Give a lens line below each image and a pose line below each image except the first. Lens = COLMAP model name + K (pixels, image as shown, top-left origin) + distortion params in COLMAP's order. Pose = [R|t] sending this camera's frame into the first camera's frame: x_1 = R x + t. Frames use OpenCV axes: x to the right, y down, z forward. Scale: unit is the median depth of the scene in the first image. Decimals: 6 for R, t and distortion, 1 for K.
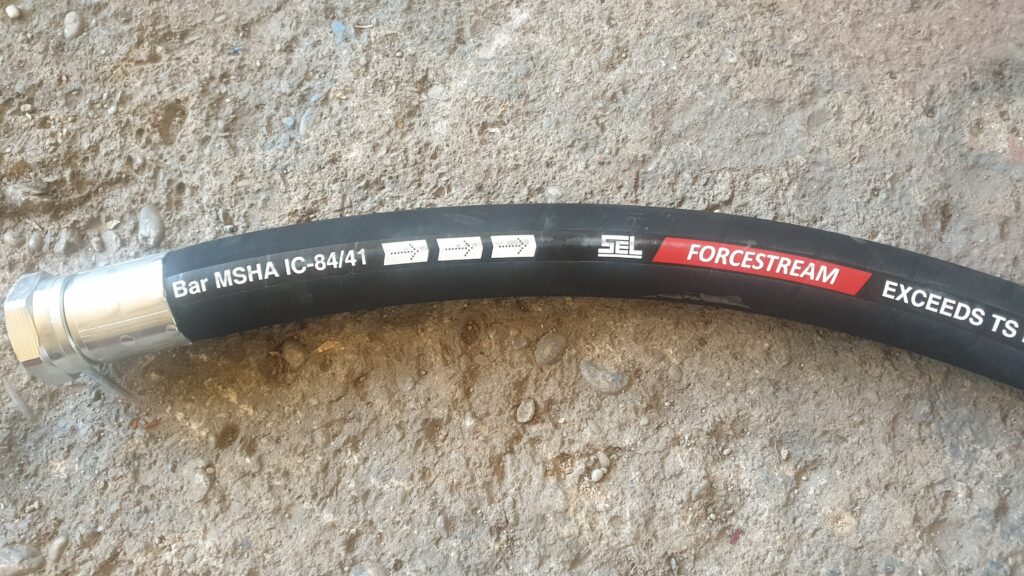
lens RADIAL K [[767.7, 0, 546.2], [0, 767.7, 318.1], [0, 0, 1]] dist [0.015937, -0.036387]
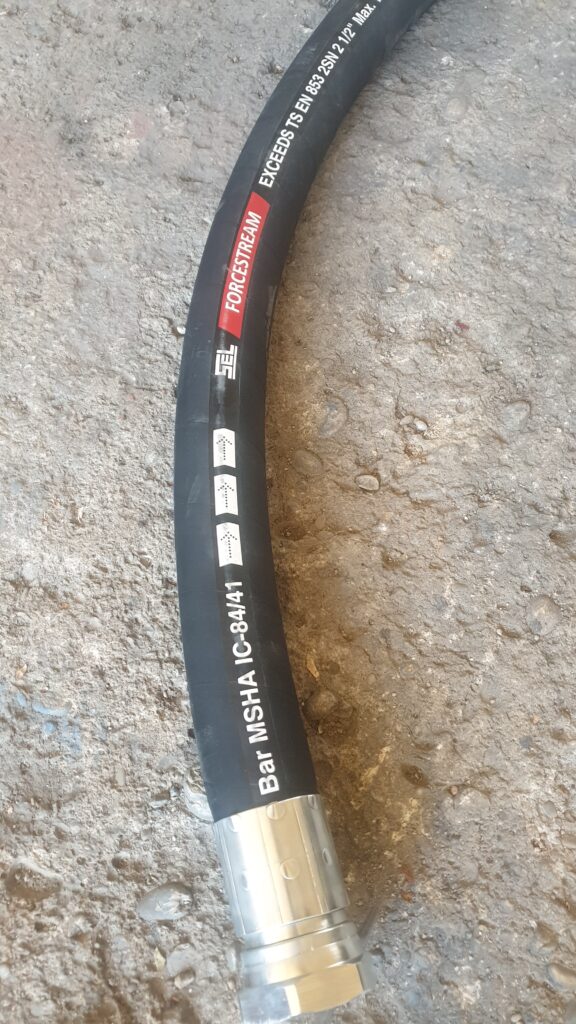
lens RADIAL K [[767.7, 0, 282.7], [0, 767.7, 517.0], [0, 0, 1]] dist [0.015937, -0.036387]
pose [[-0.009693, -0.912078, 0.409903, -0.502114], [0.983534, 0.065284, 0.168521, -0.168332], [-0.180465, 0.404787, 0.896426, 0.099521]]
